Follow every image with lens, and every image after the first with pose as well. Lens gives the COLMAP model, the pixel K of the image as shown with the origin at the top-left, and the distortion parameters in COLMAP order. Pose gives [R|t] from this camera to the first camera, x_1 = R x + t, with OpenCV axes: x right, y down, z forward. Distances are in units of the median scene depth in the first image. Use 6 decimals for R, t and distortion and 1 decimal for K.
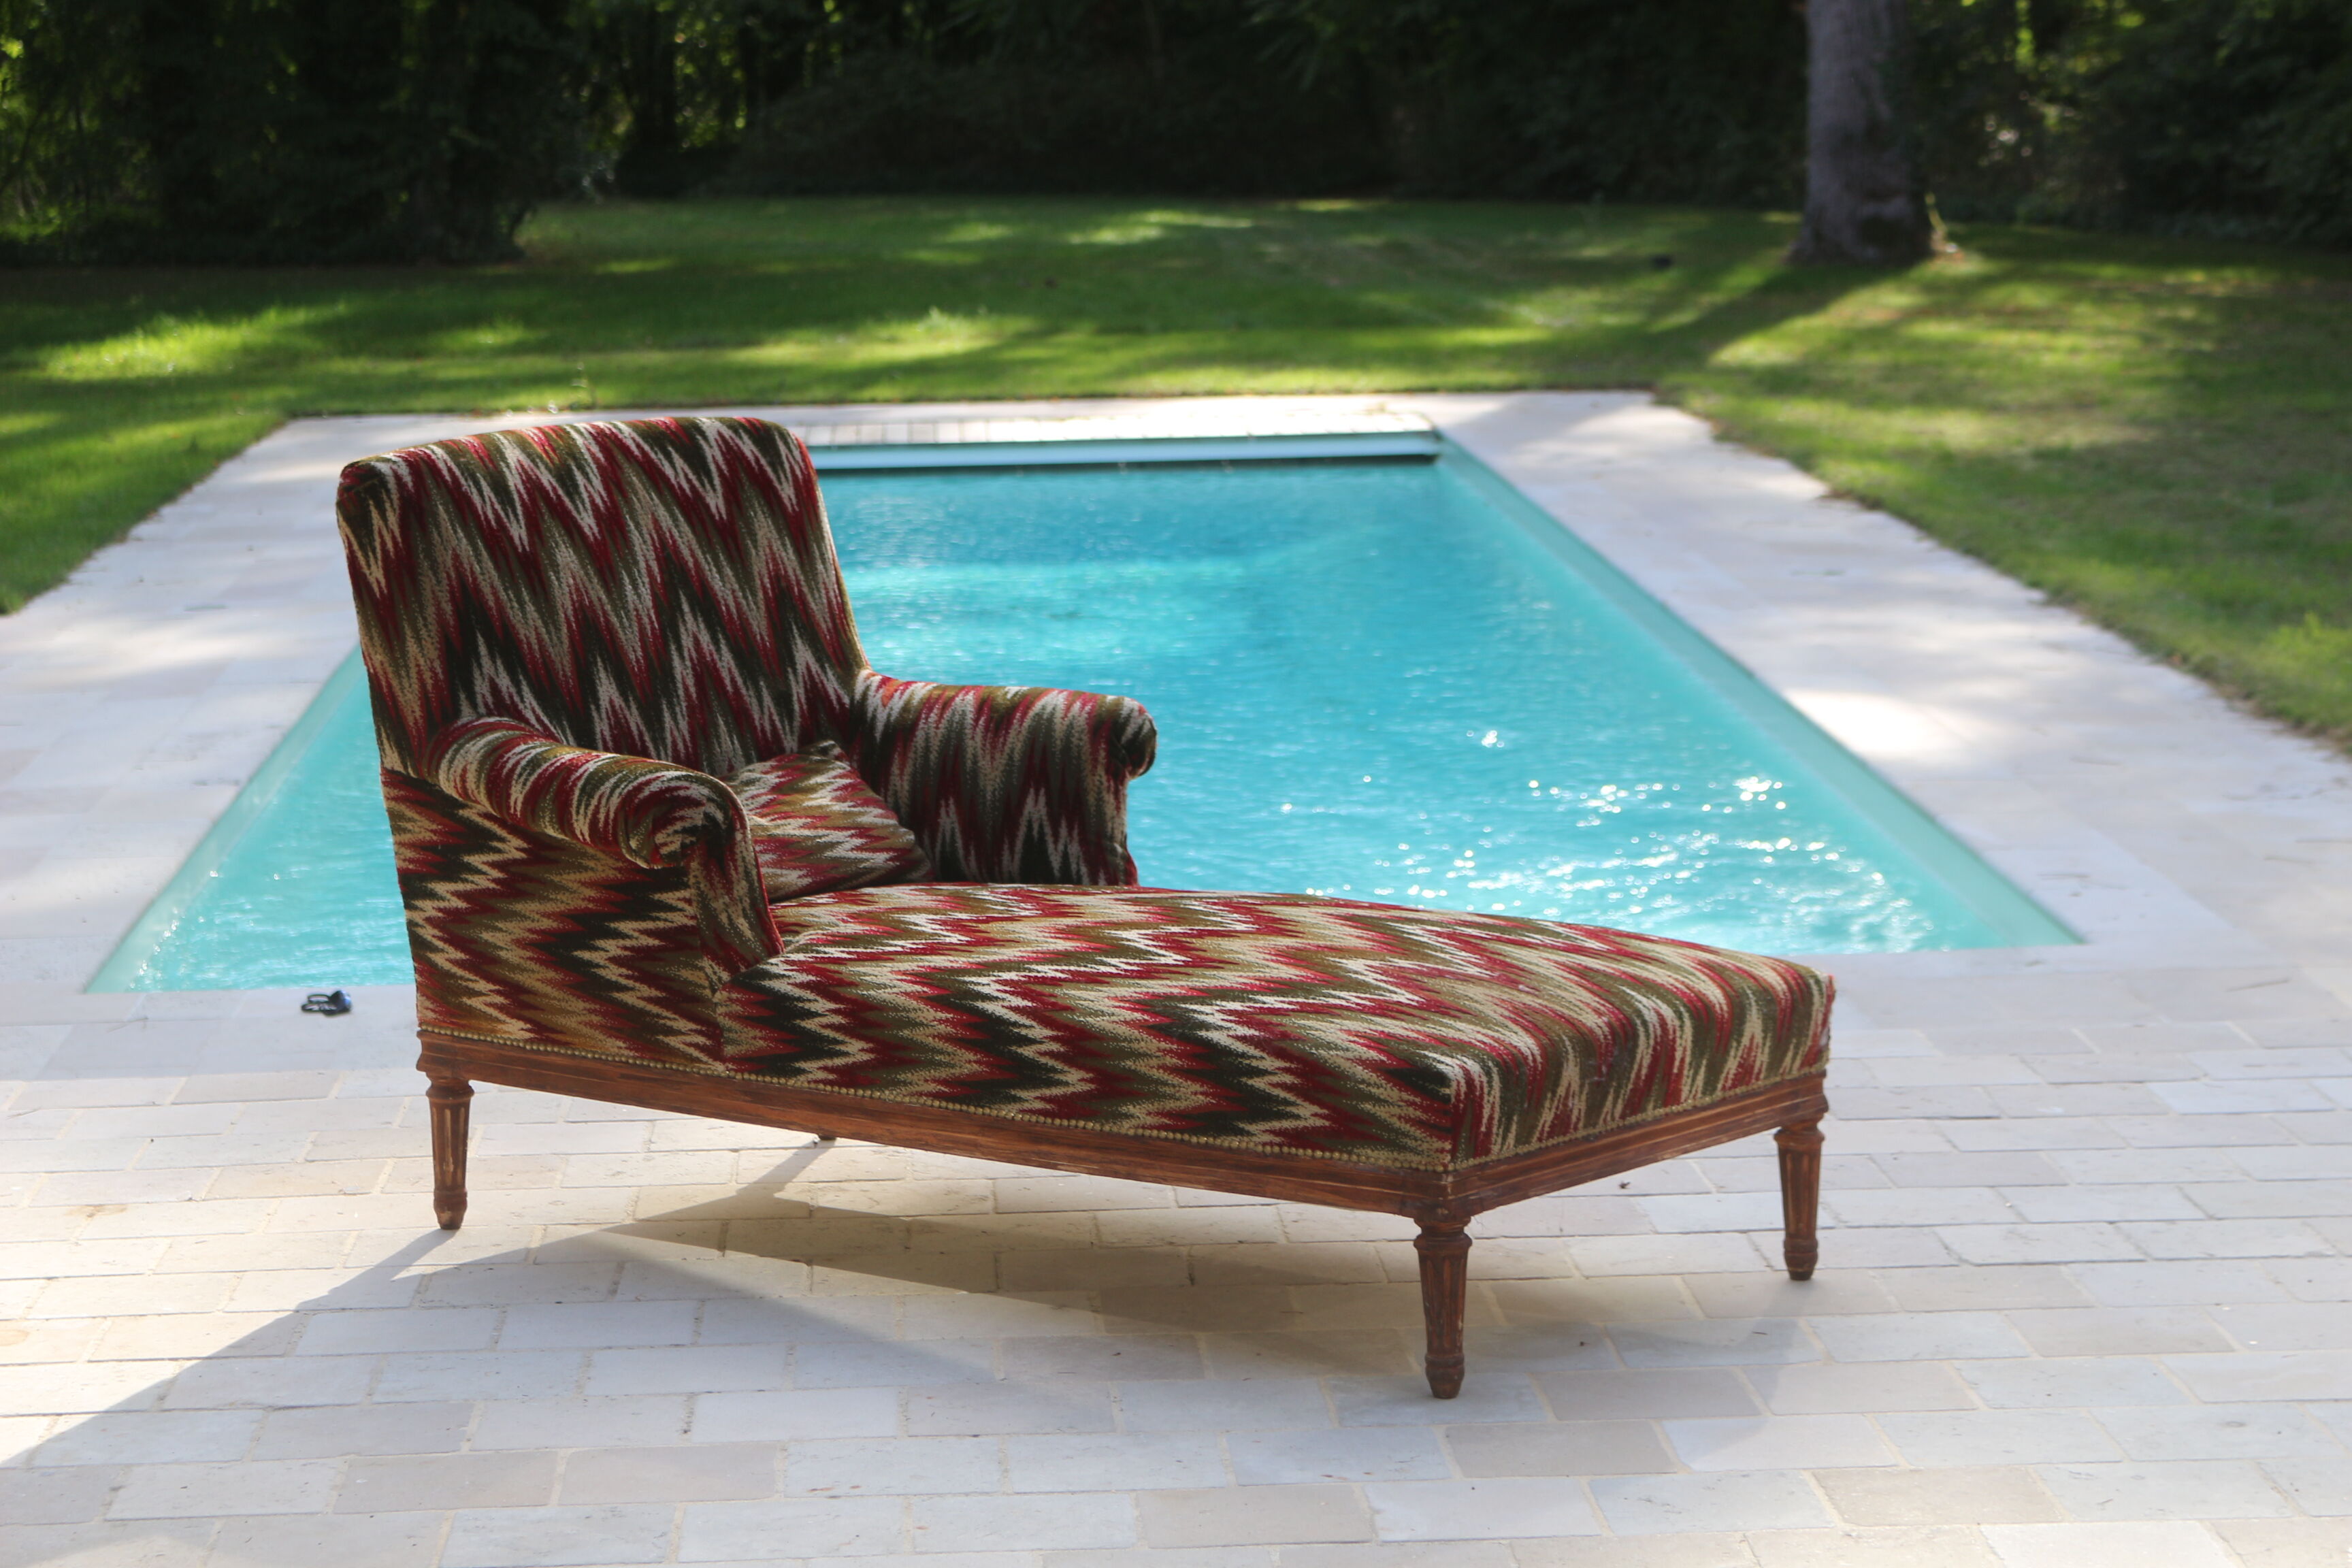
lens RADIAL K [[5690.5, 0, 1176.0], [0, 5690.5, 784.0], [0, 0, 1]] dist [0.023408, 0.128065]
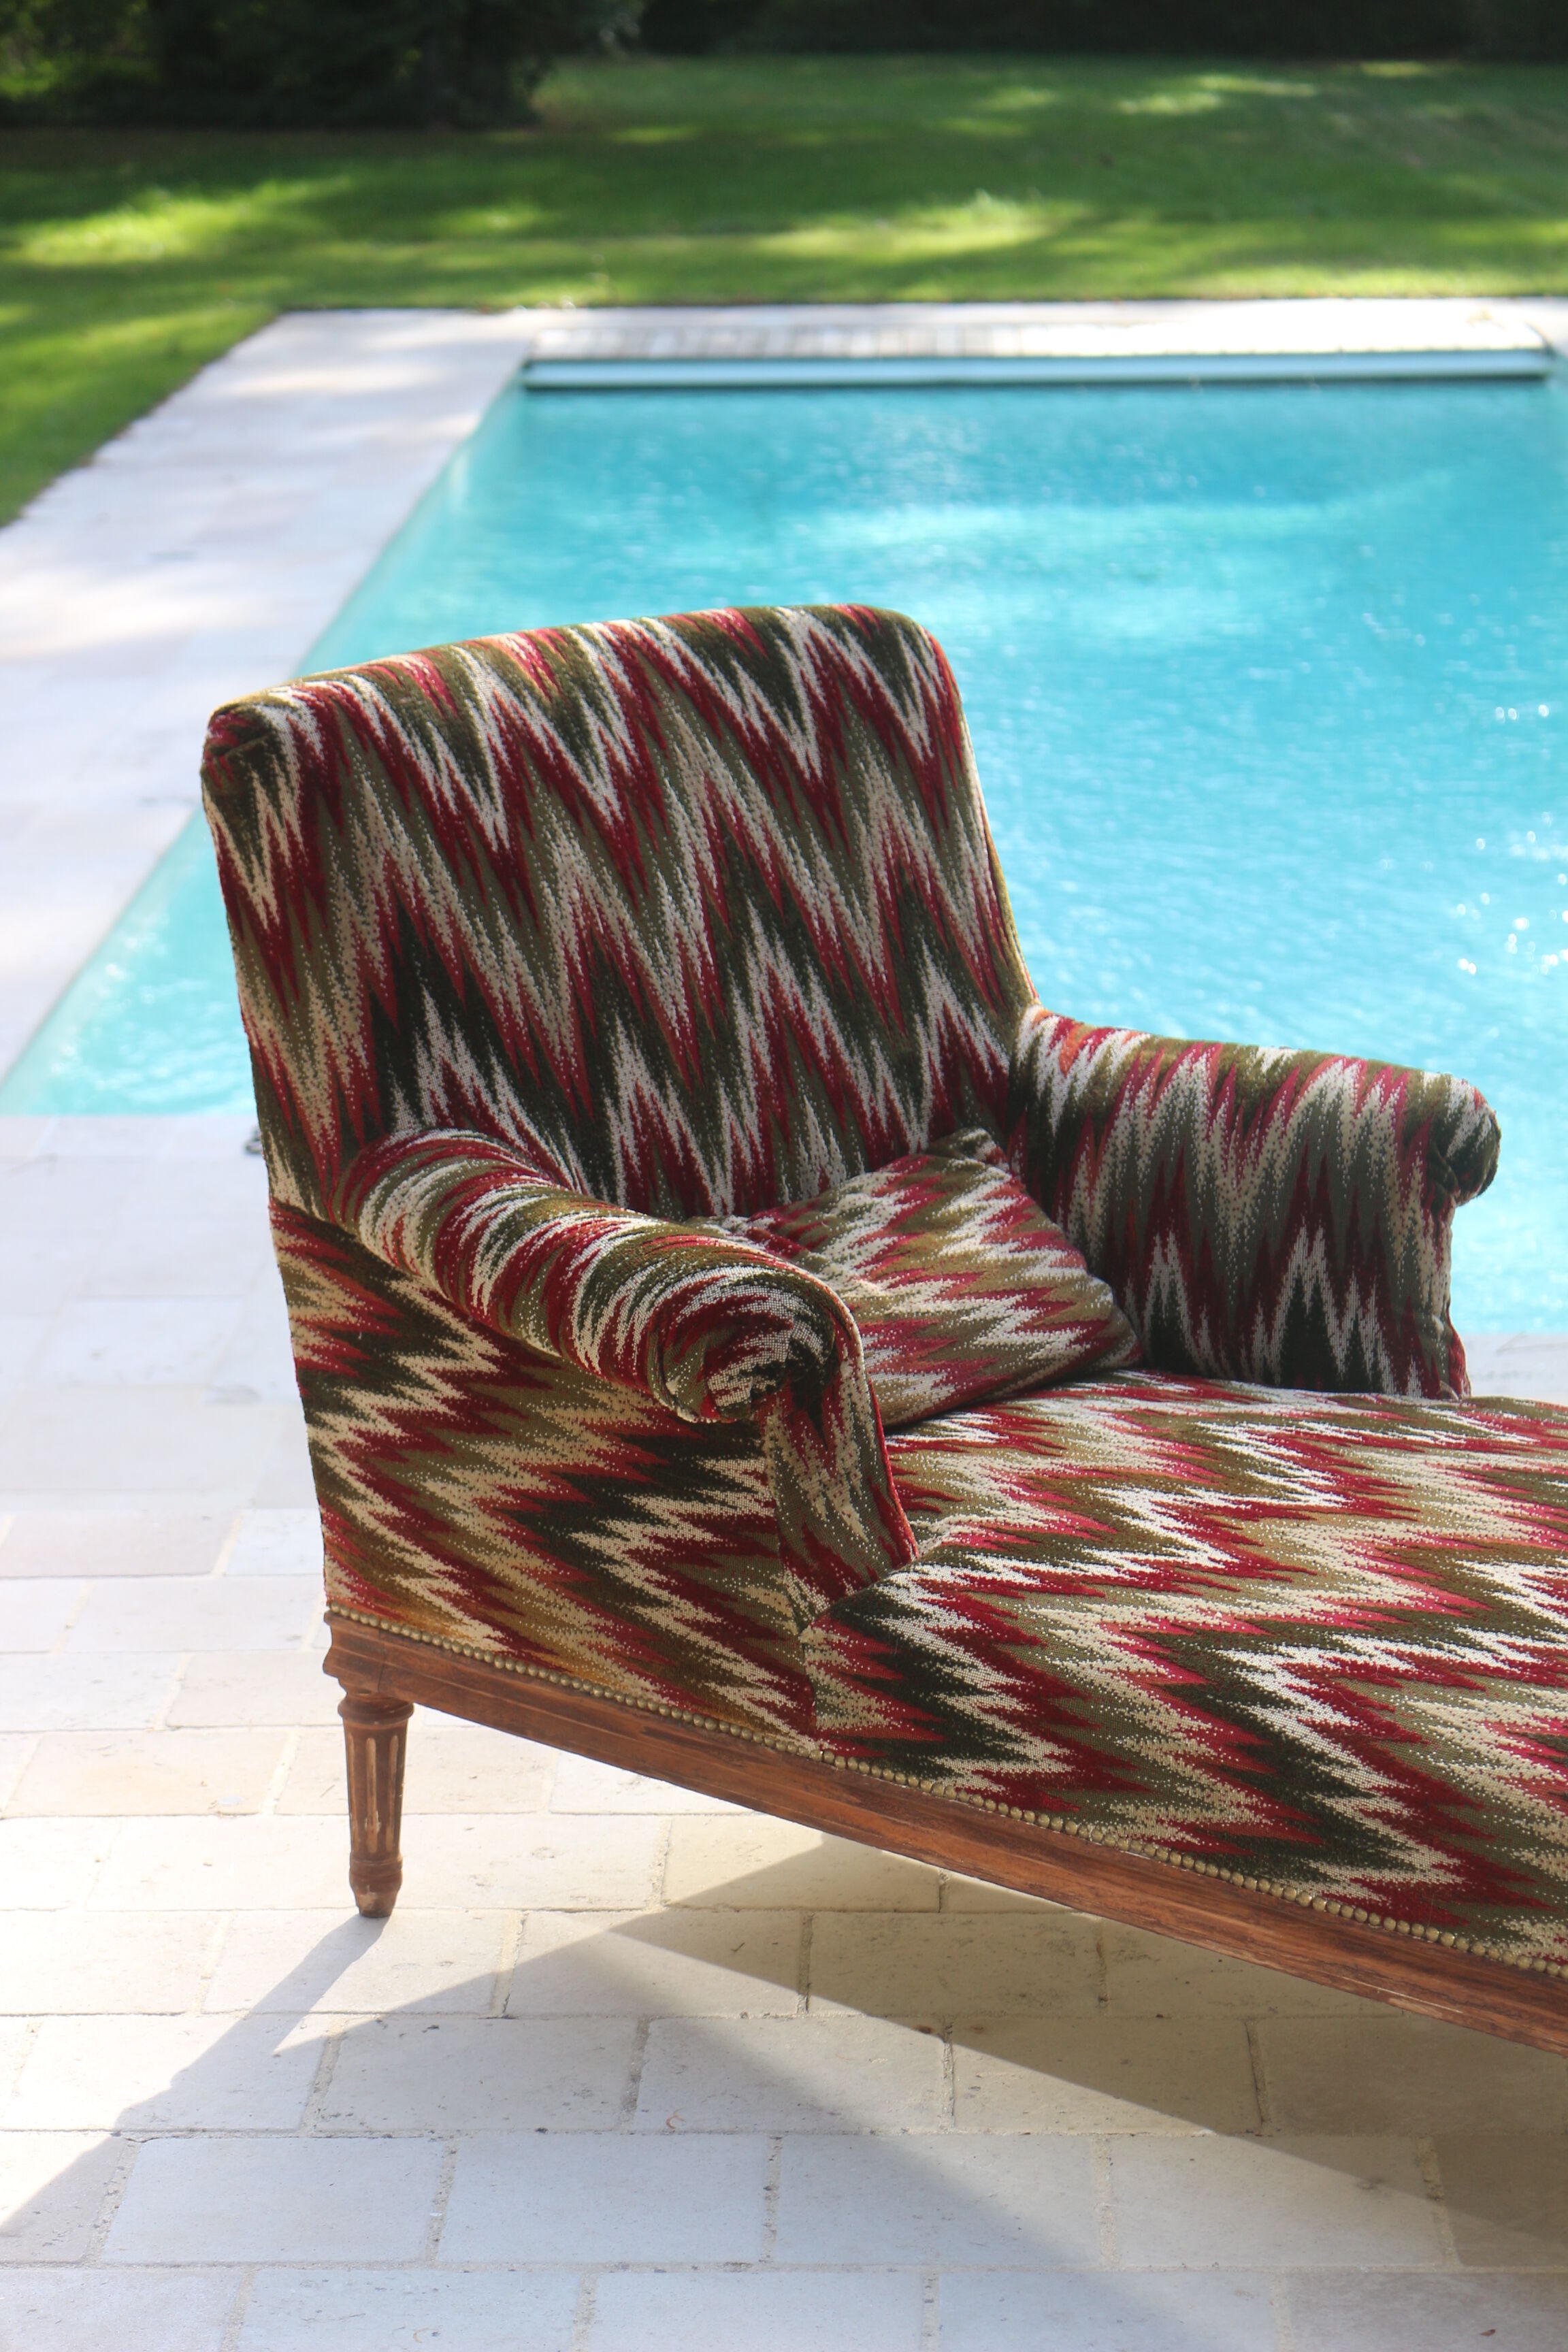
lens RADIAL K [[5690.5, 0, 784.0], [0, 5690.5, 1176.0], [0, 0, 1]] dist [0.023408, 0.128065]
pose [[0.997372, 0.021635, -0.069139, -0.039251], [-0.015025, 0.995391, 0.094720, -0.063613], [0.070870, -0.093432, 0.993100, 0.374801]]
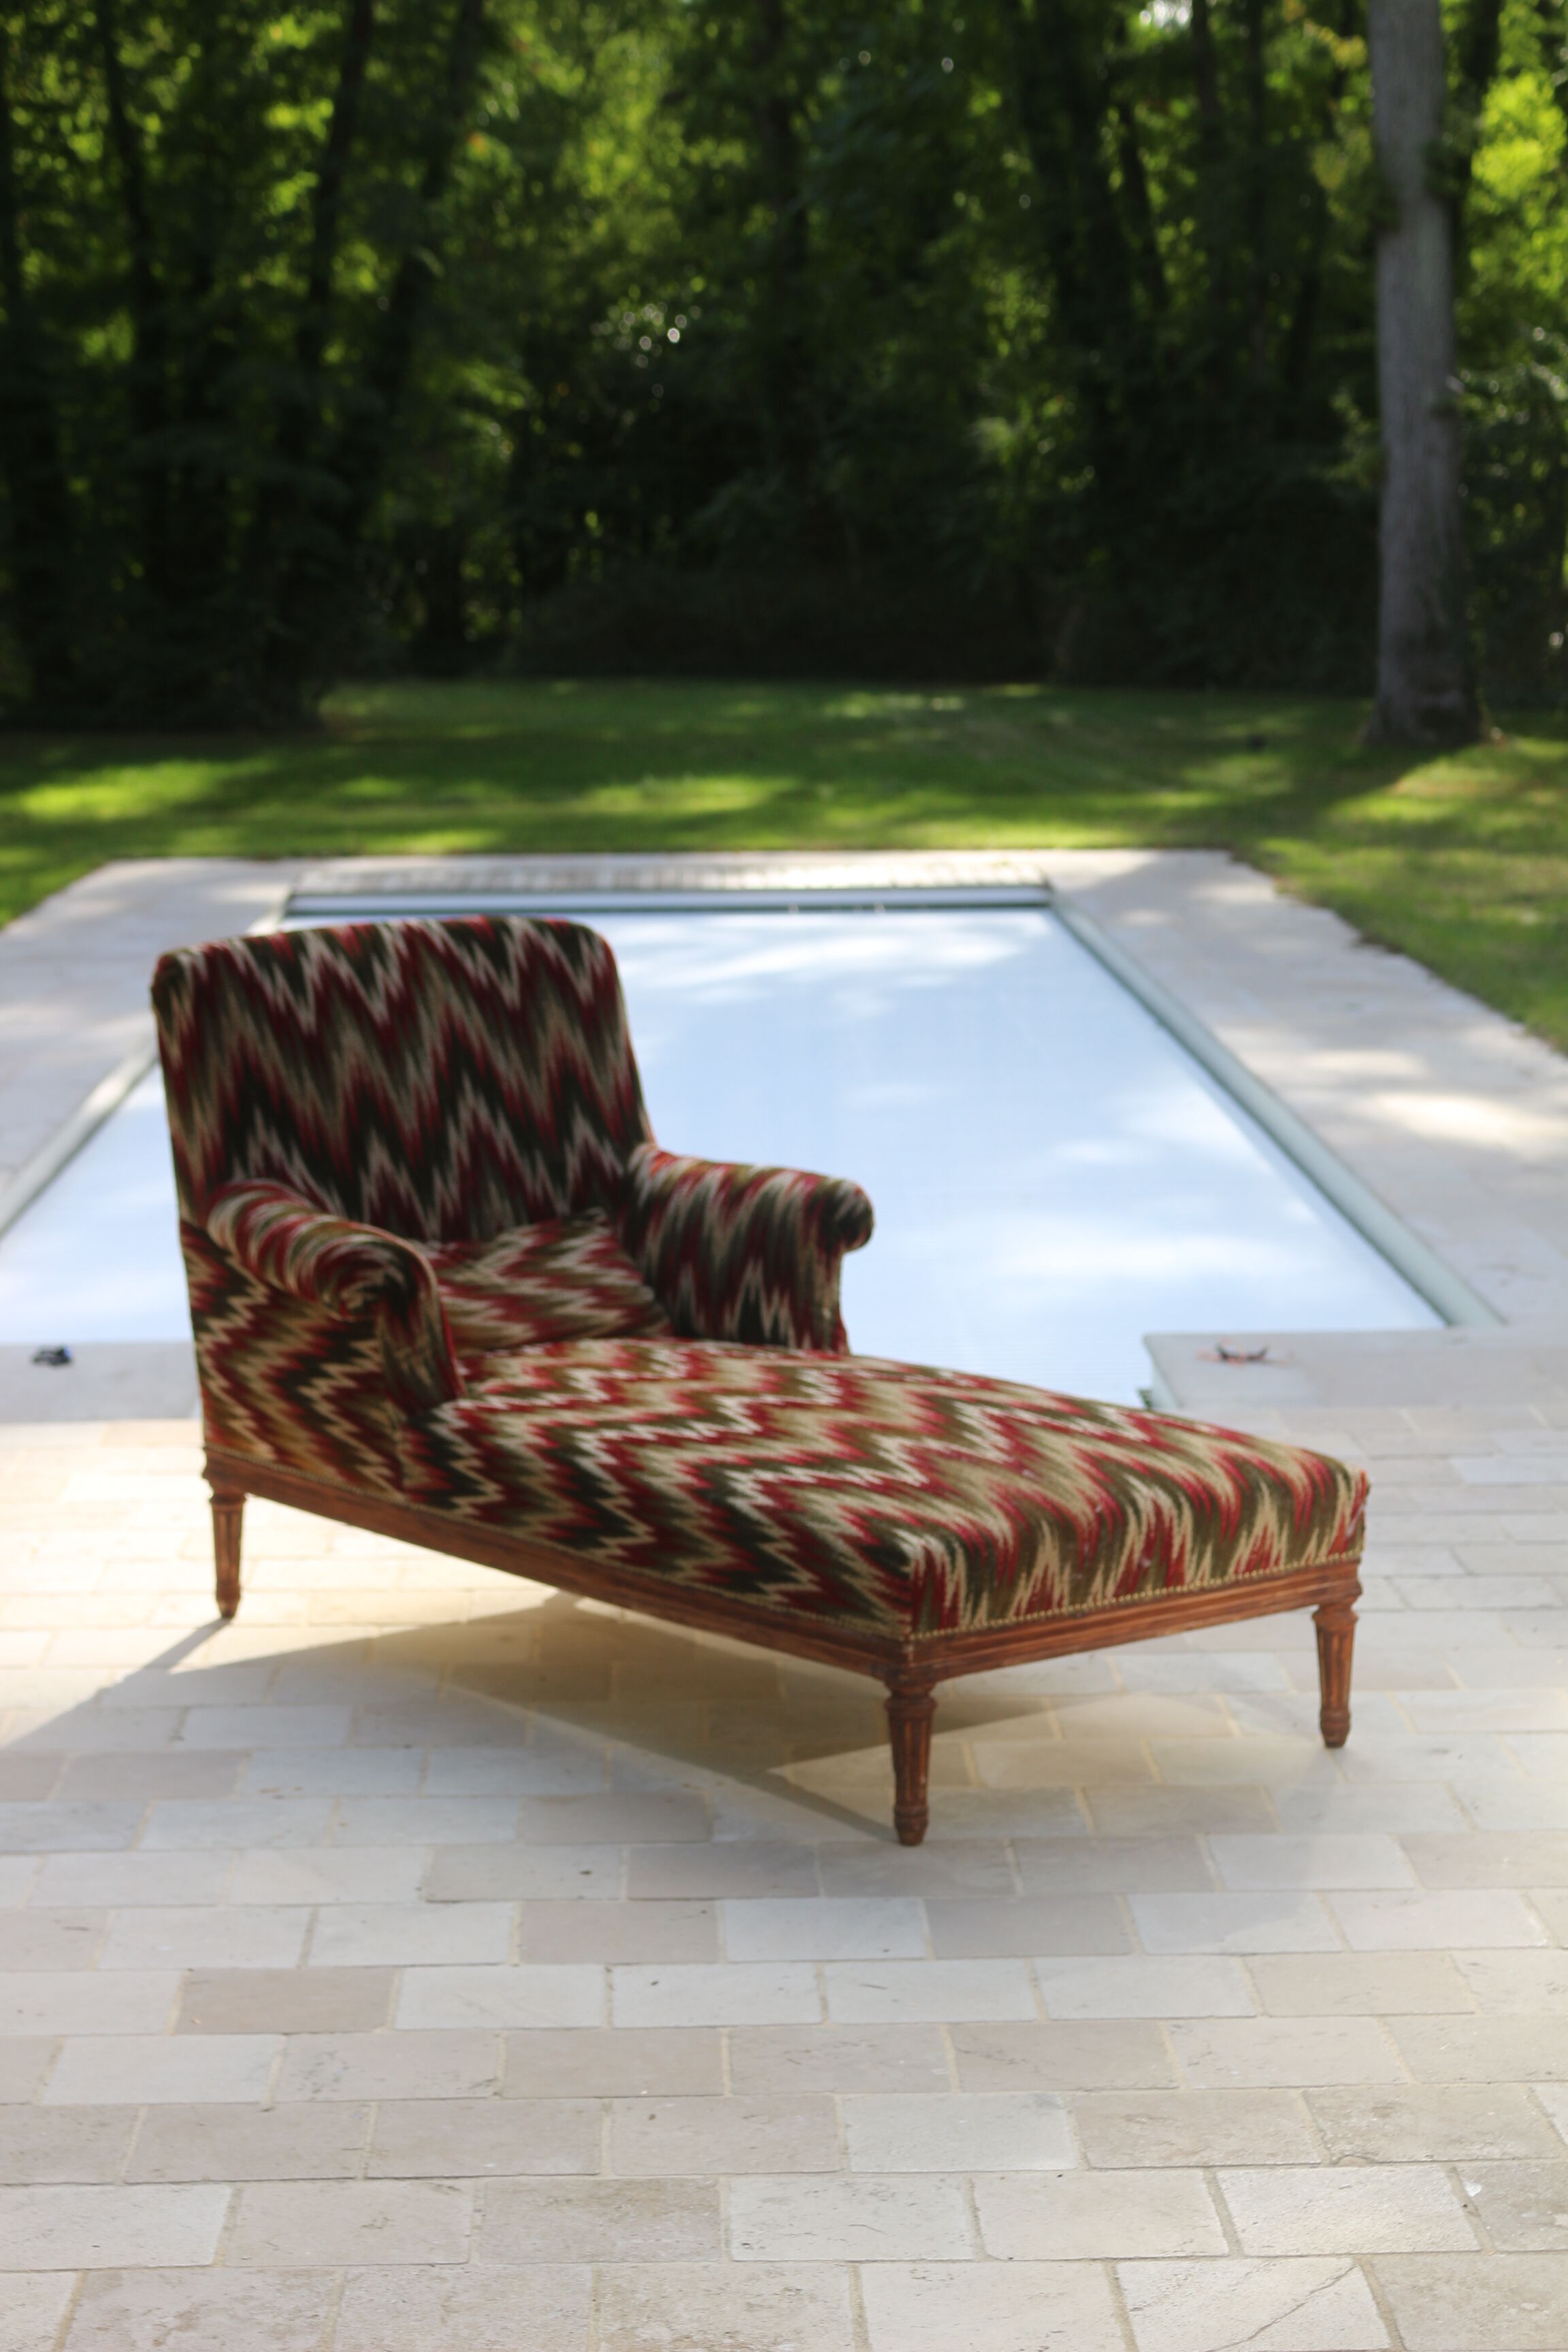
lens RADIAL K [[4739.1, 0, 784.0], [0, 4739.1, 1176.0], [0, 0, 1]] dist [-0.008980, 0.269713]
pose [[0.975268, 0.041692, -0.217057, 0.184732], [-0.040382, 0.999129, 0.010470, -0.025629], [0.217305, -0.001446, 0.976103, 0.084248]]
